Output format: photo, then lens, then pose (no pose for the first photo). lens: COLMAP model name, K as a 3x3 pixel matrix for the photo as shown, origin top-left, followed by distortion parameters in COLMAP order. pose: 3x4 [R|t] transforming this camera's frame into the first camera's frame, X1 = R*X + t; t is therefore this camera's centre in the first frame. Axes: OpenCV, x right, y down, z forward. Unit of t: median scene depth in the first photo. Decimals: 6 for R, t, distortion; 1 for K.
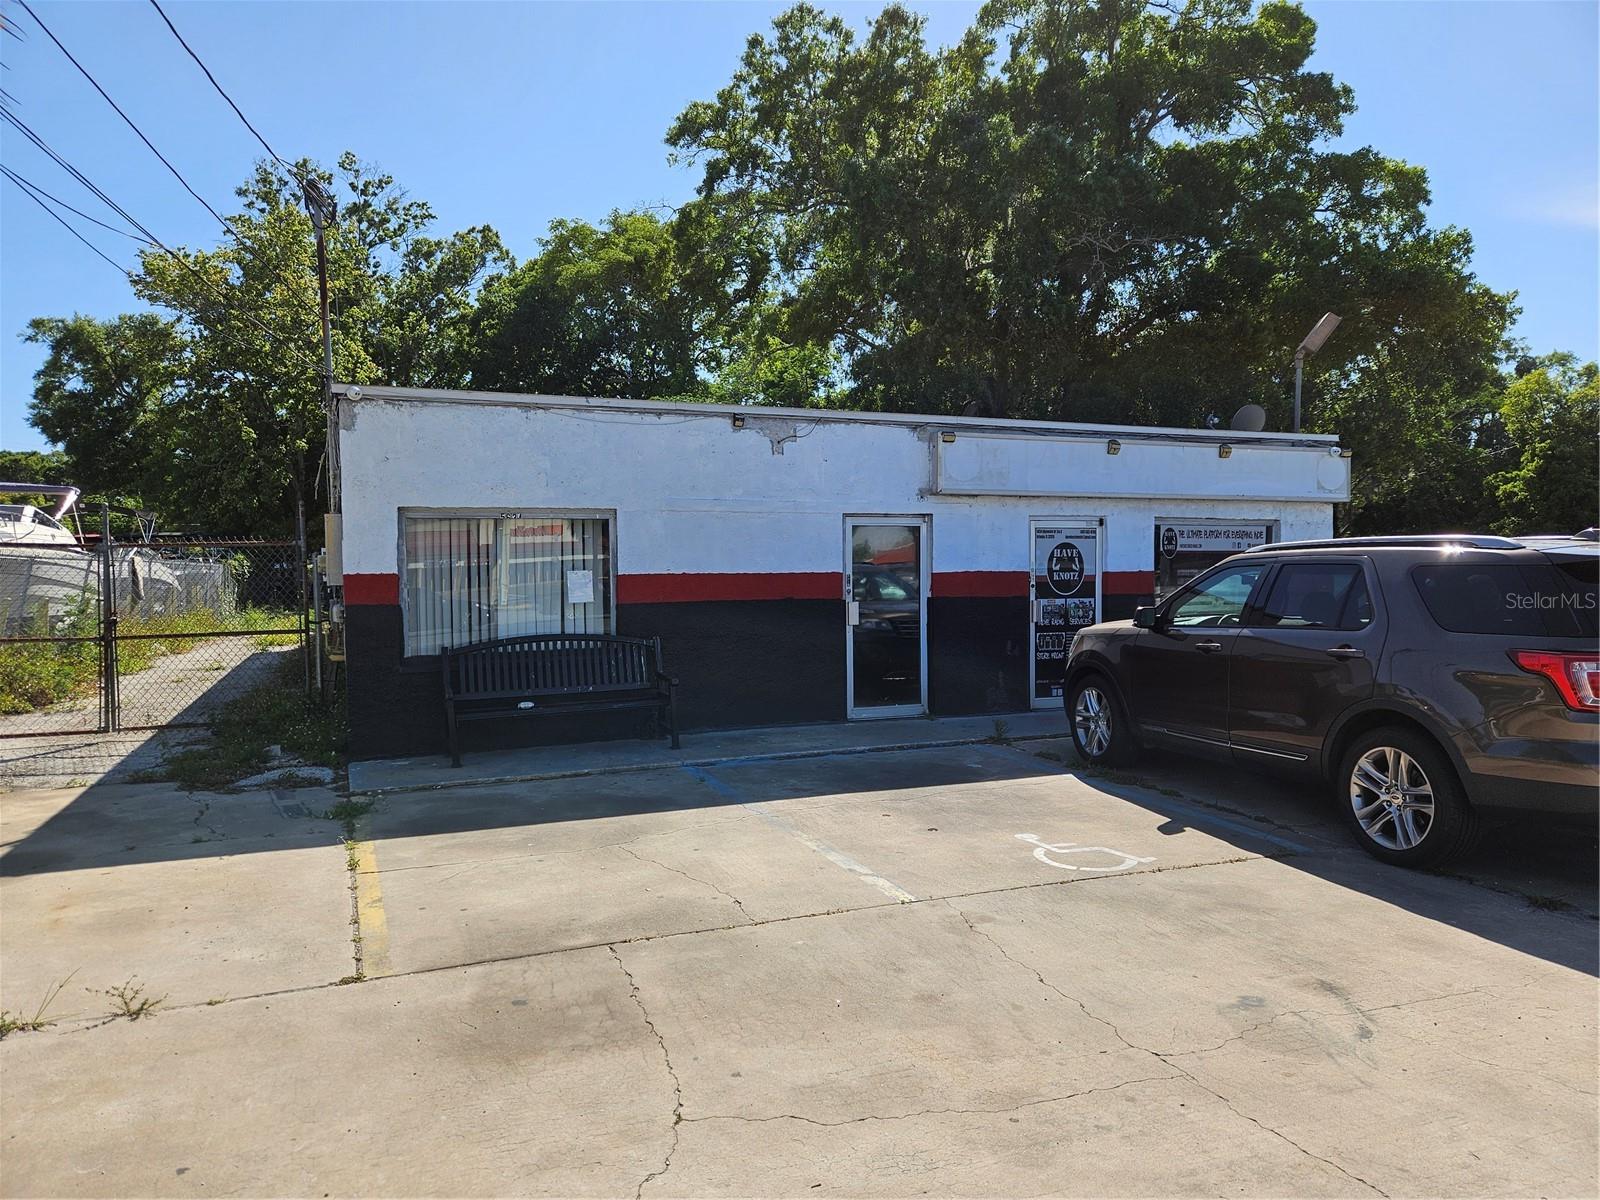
lens RADIAL K [[1068.0, 0, 795.5], [0, 1068.0, 593.7], [0, 0, 1]] dist [0.075199, -0.068745]
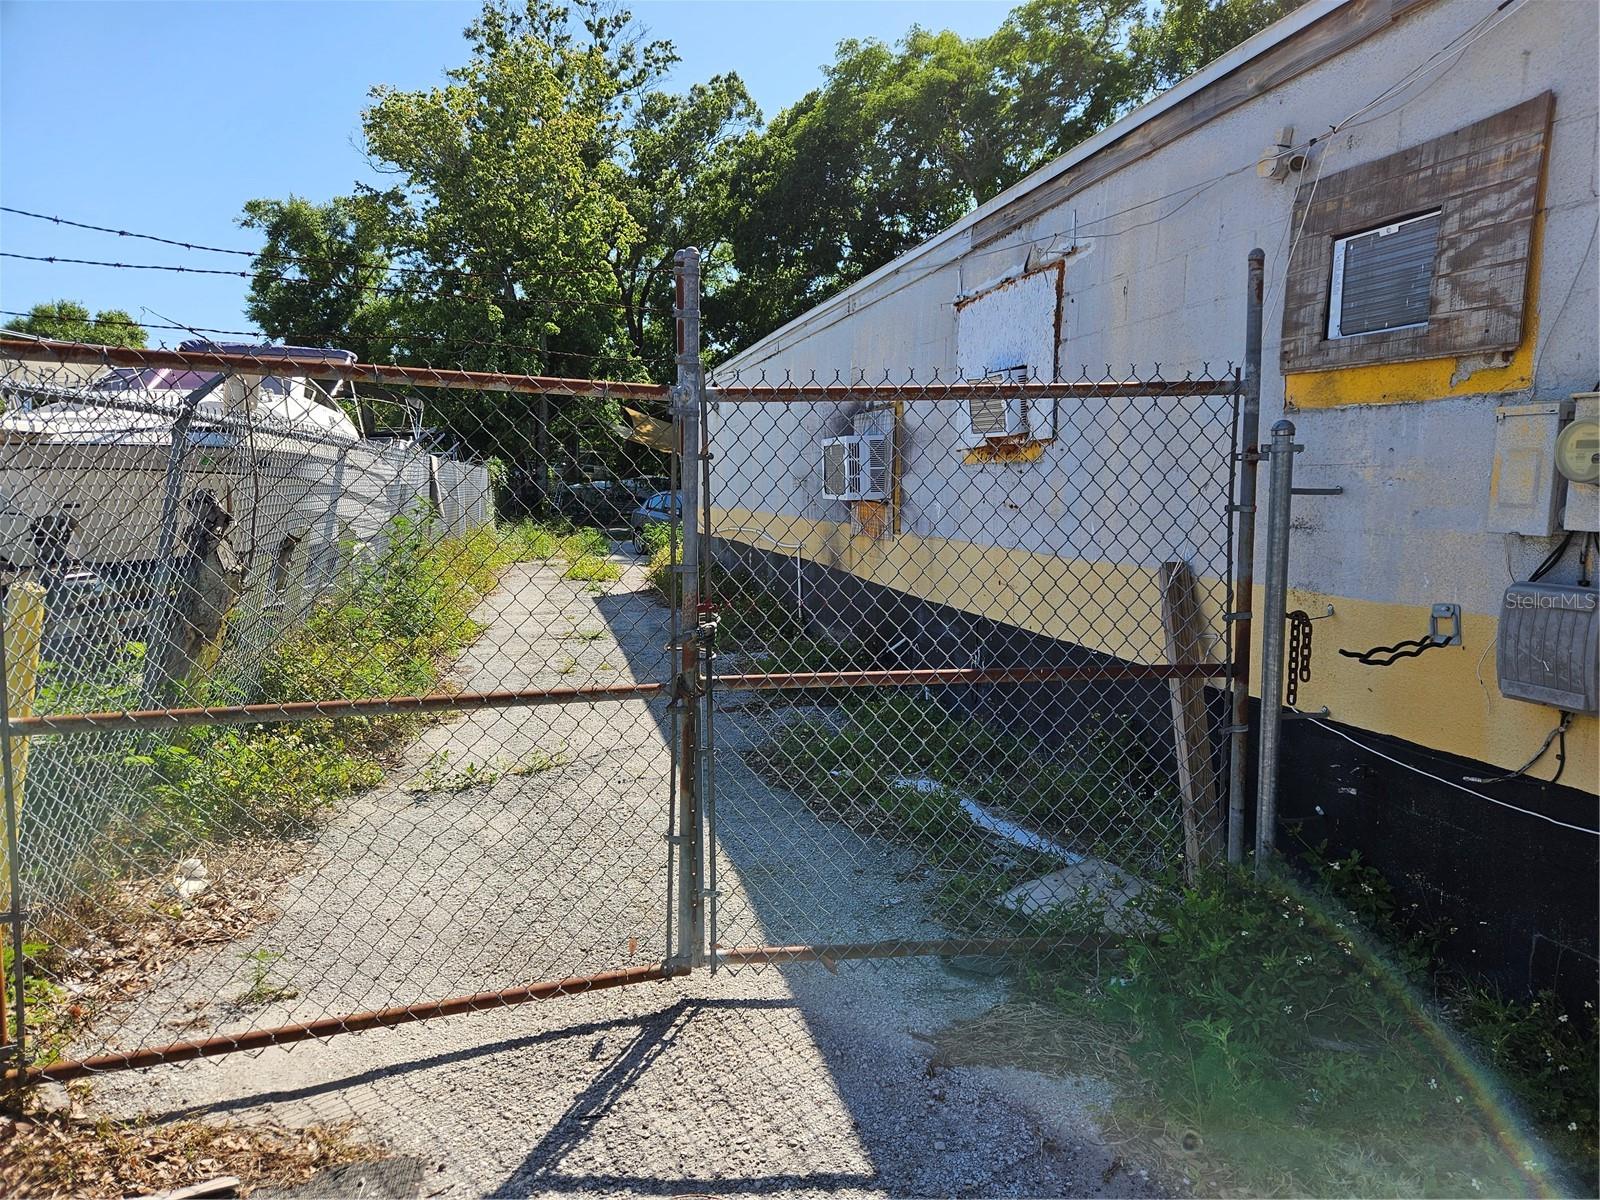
lens RADIAL K [[1068.0, 0, 803.6], [0, 1068.0, 603.3], [0, 0, 1]] dist [0.075199, -0.068745]
pose [[0.990086, 0.030141, -0.137189, -0.101275], [-0.017597, 0.995627, 0.091740, -0.002933], [0.139355, -0.088417, 0.986287, 0.129593]]
